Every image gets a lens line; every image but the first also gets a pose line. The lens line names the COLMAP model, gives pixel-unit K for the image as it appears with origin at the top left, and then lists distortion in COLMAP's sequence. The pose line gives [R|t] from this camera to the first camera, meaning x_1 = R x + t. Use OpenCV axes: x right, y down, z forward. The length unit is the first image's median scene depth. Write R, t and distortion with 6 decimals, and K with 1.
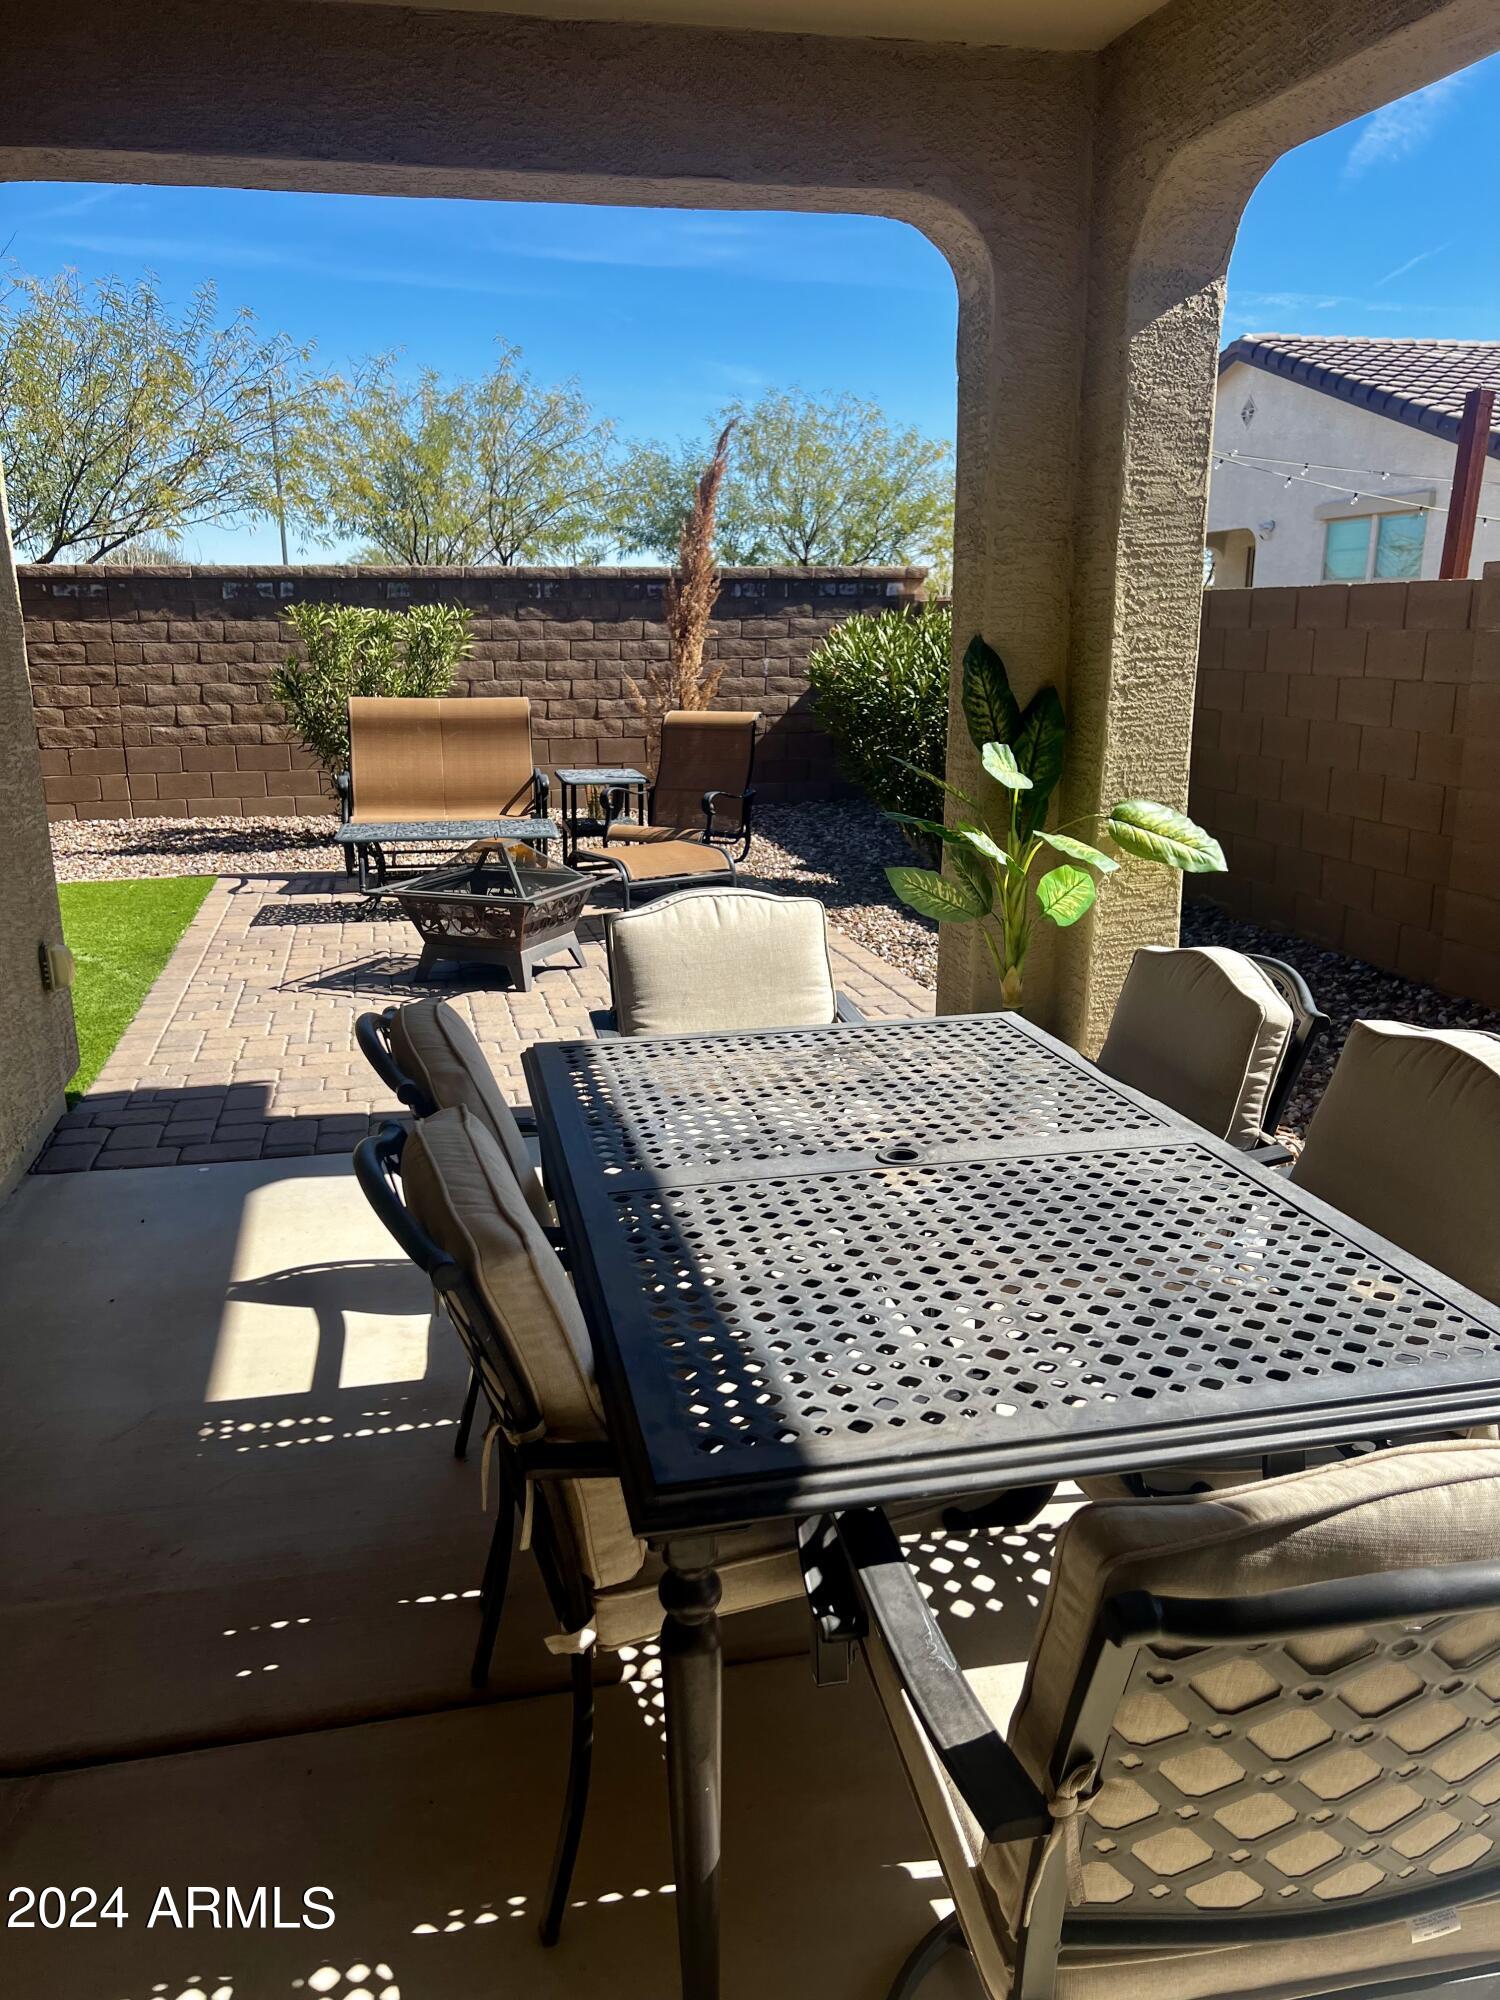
lens RADIAL K [[1504.8, 0, 739.0], [0, 1504.8, 1015.5], [0, 0, 1]] dist [0.031613, -0.043649]
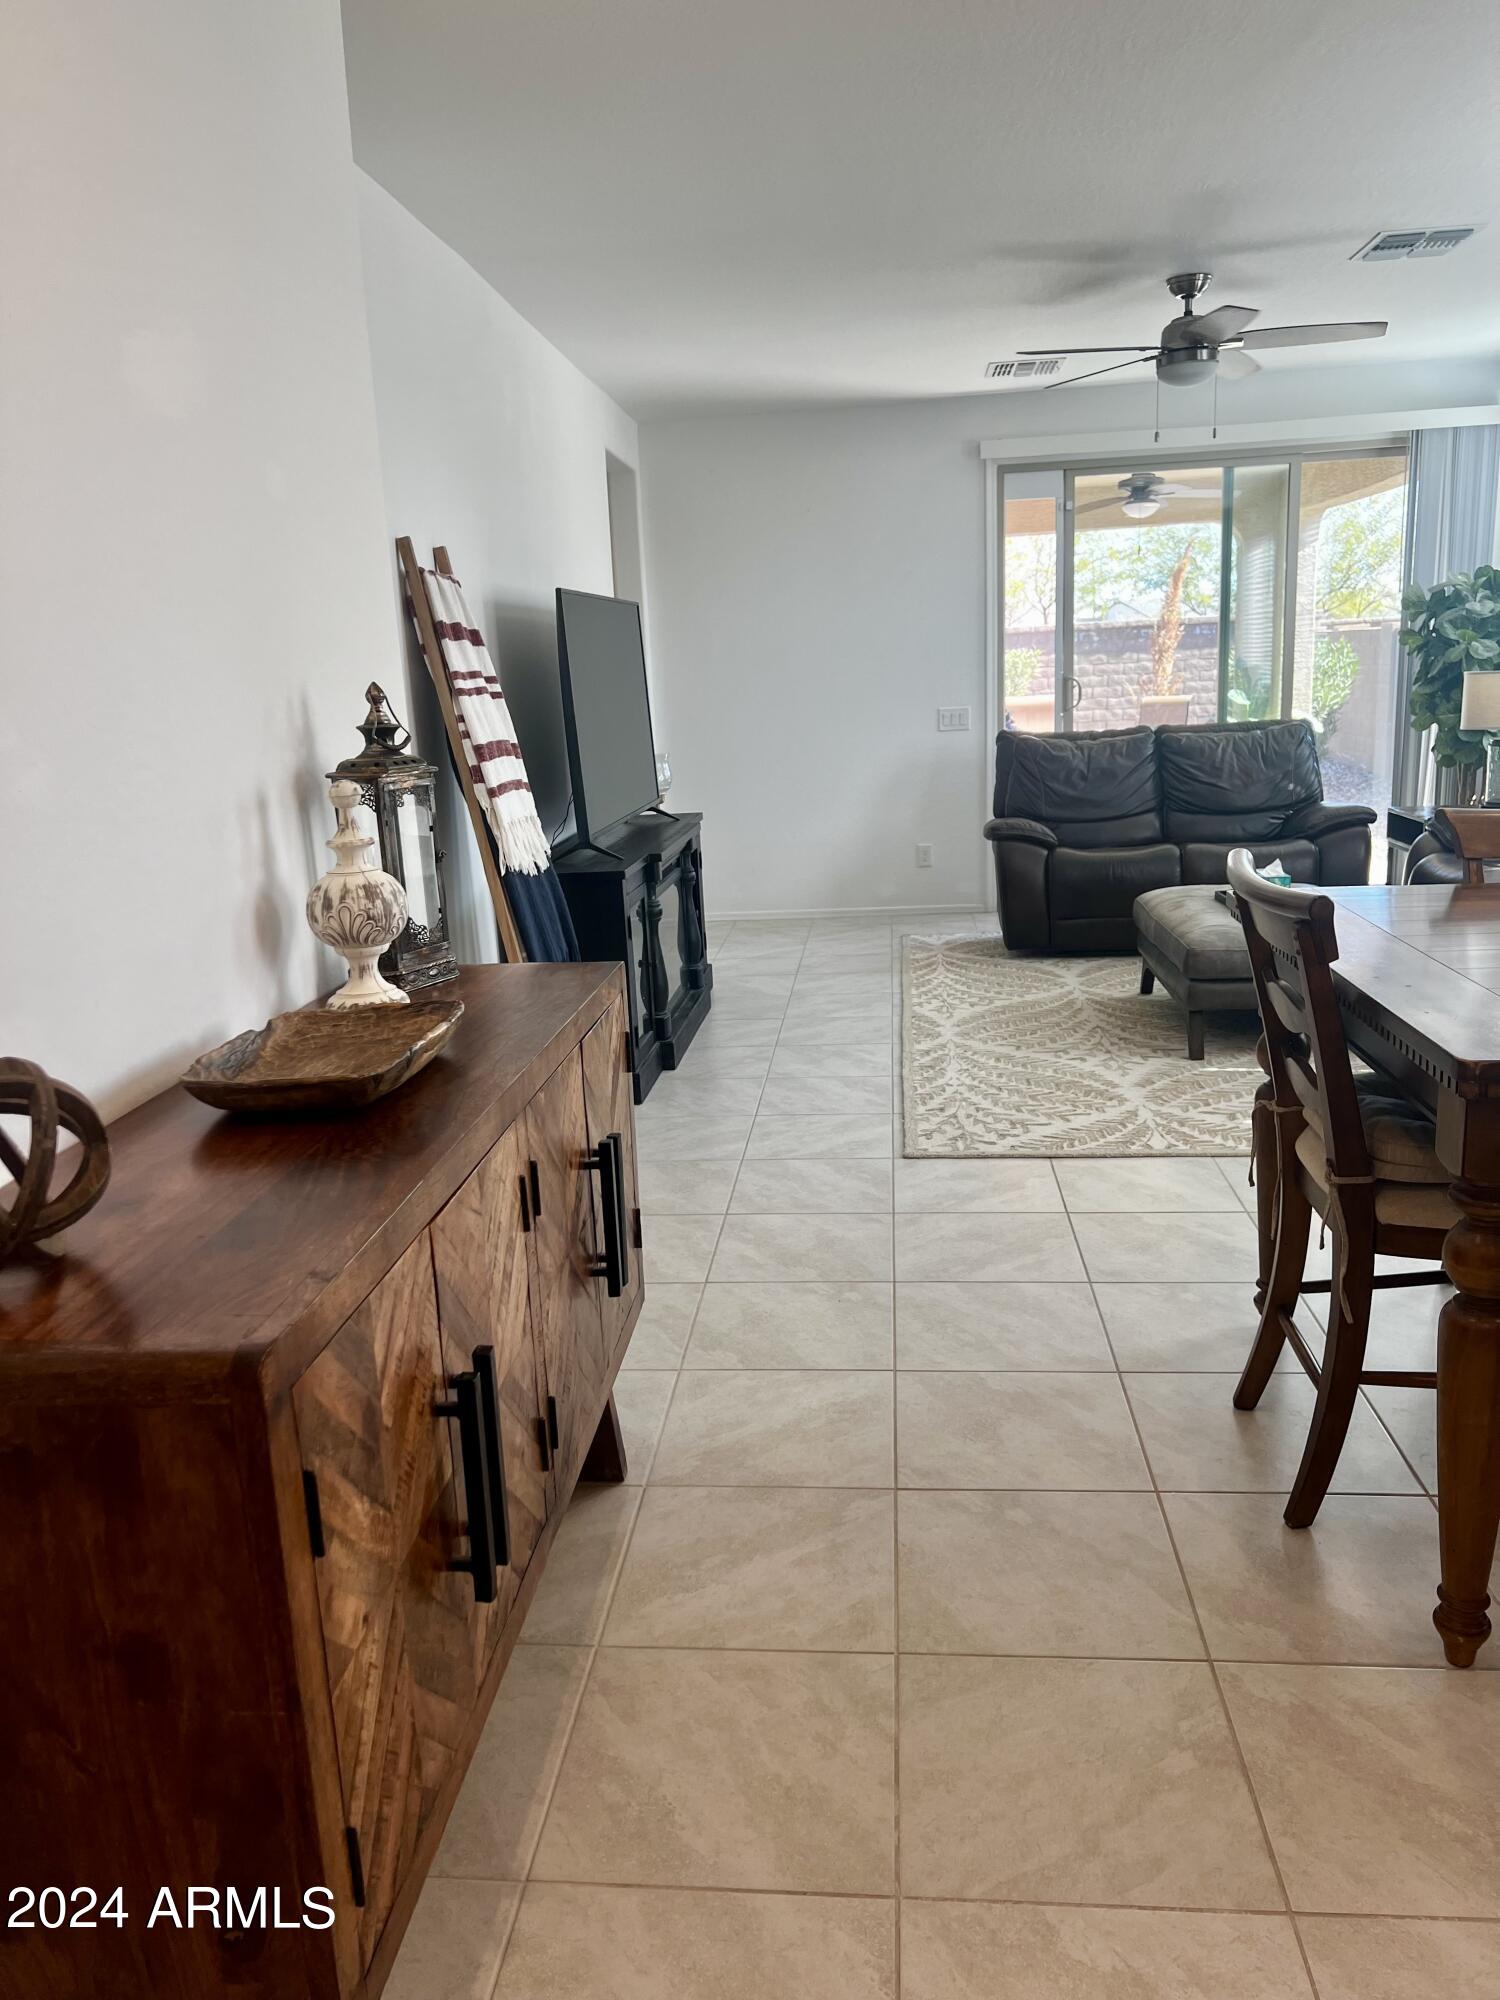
lens RADIAL K [[1504.8, 0, 711.6], [0, 1504.8, 1026.0], [0, 0, 1]] dist [0.031613, -0.043649]
pose [[0.940753, 0.044687, -0.336134, 0.072020], [-0.048602, 0.998813, -0.003236, 0.181392], [0.335590, 0.019381, 0.941809, -0.723383]]
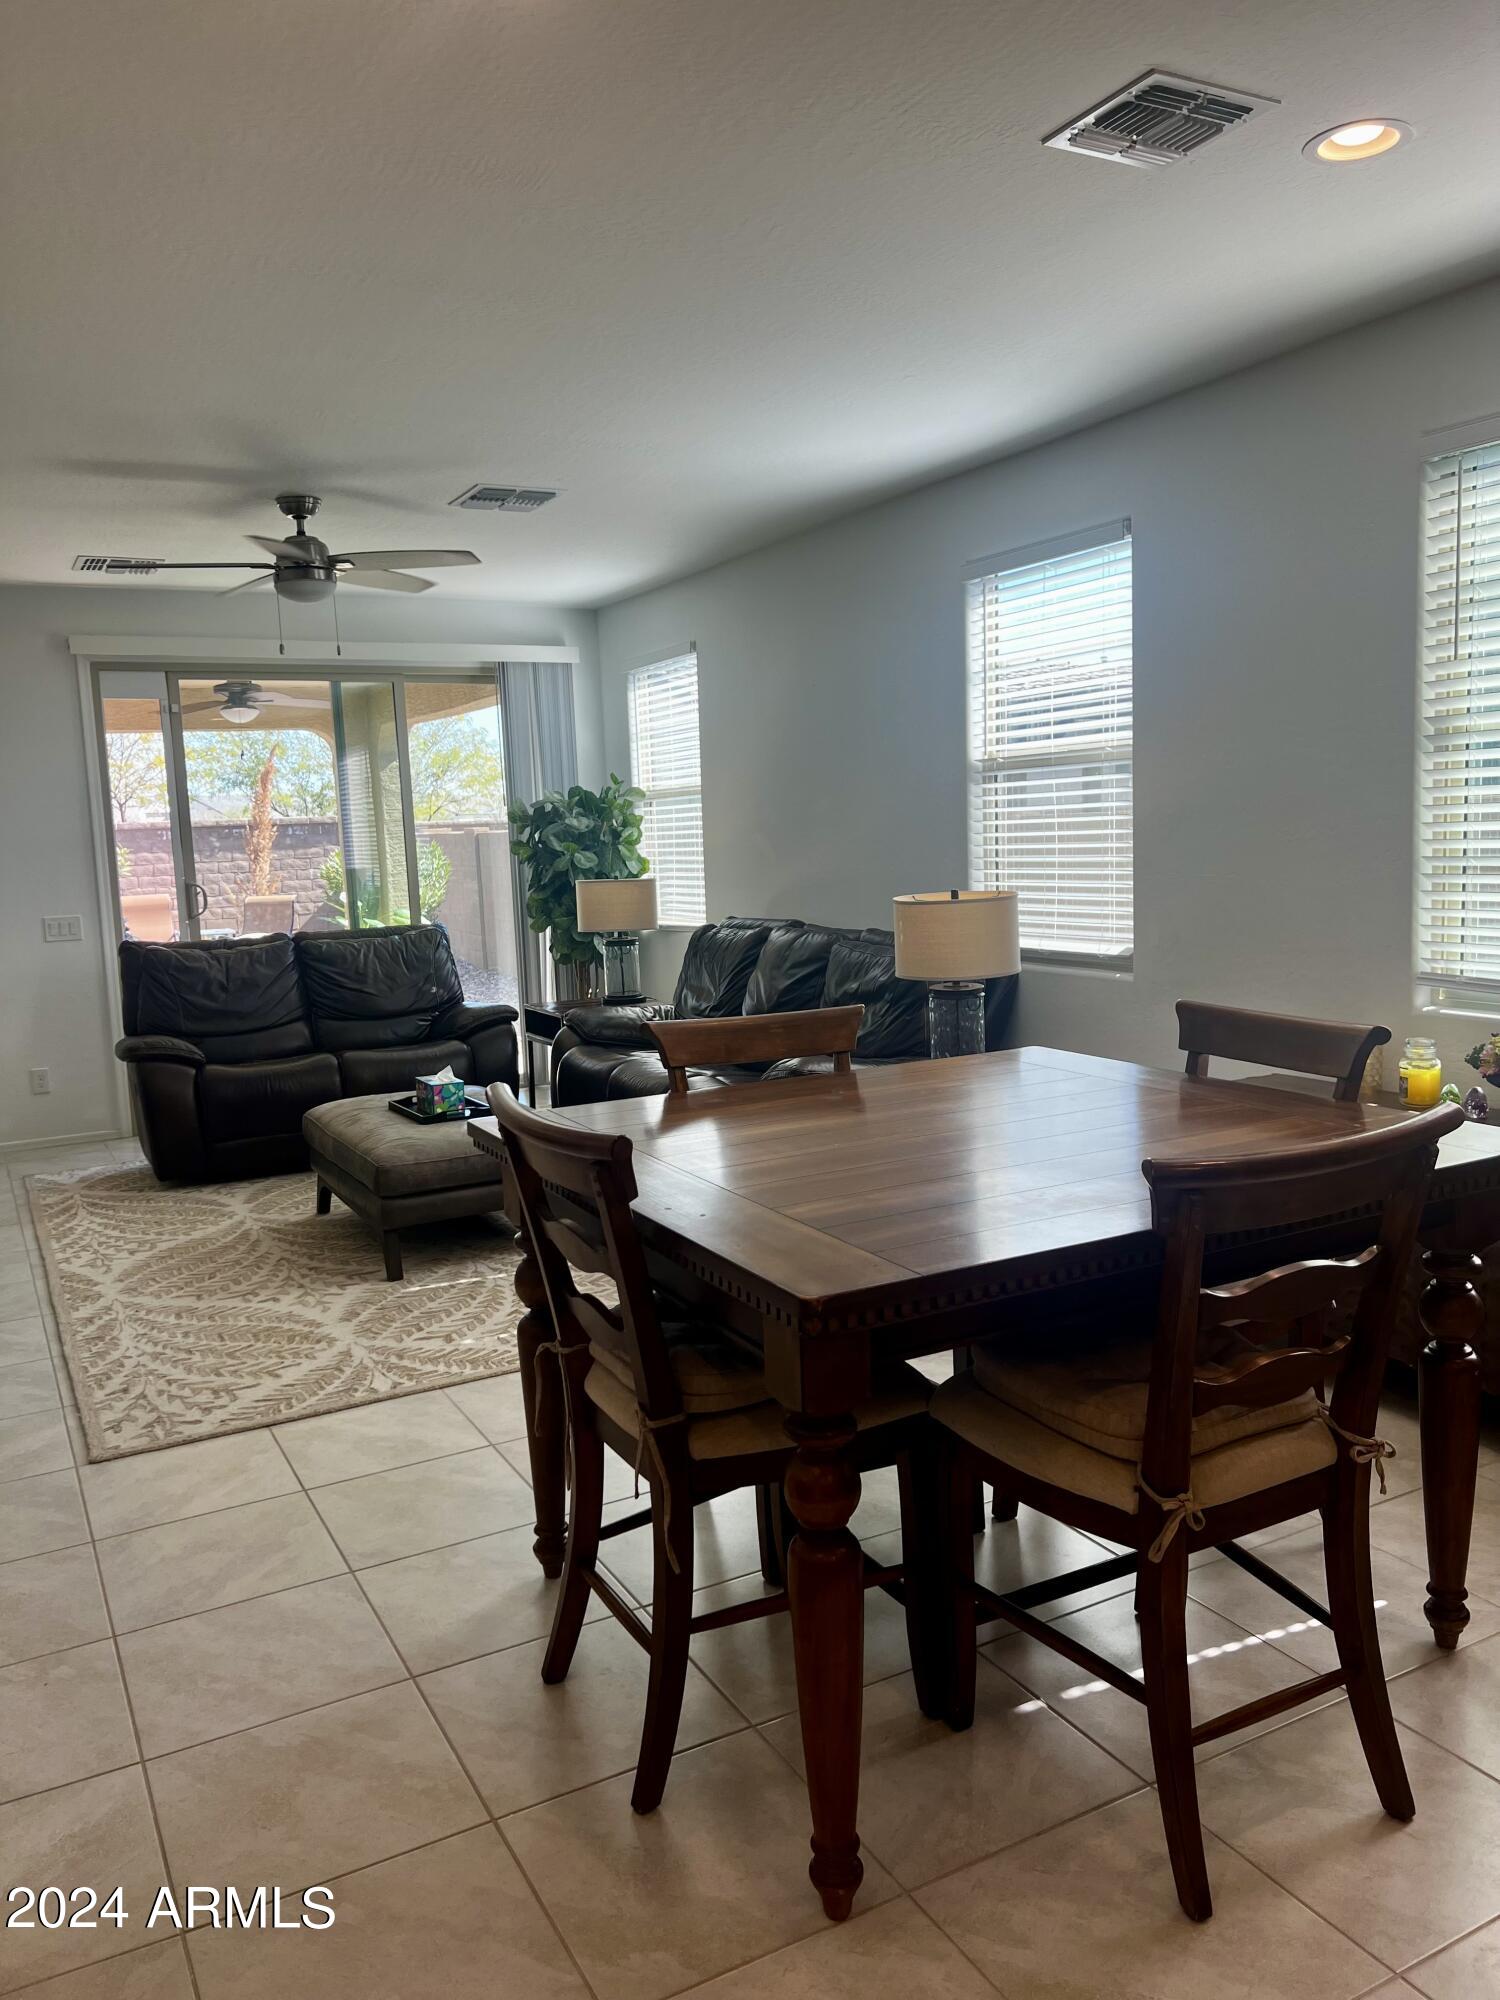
lens RADIAL K [[1504.8, 0, 755.9], [0, 1504.8, 1005.3], [0, 0, 1]] dist [0.031613, -0.043649]
pose [[0.963729, -0.054911, 0.261171, 0.048133], [0.090879, 0.987641, -0.127695, 0.169672], [-0.250932, 0.146799, 0.956809, -0.699501]]
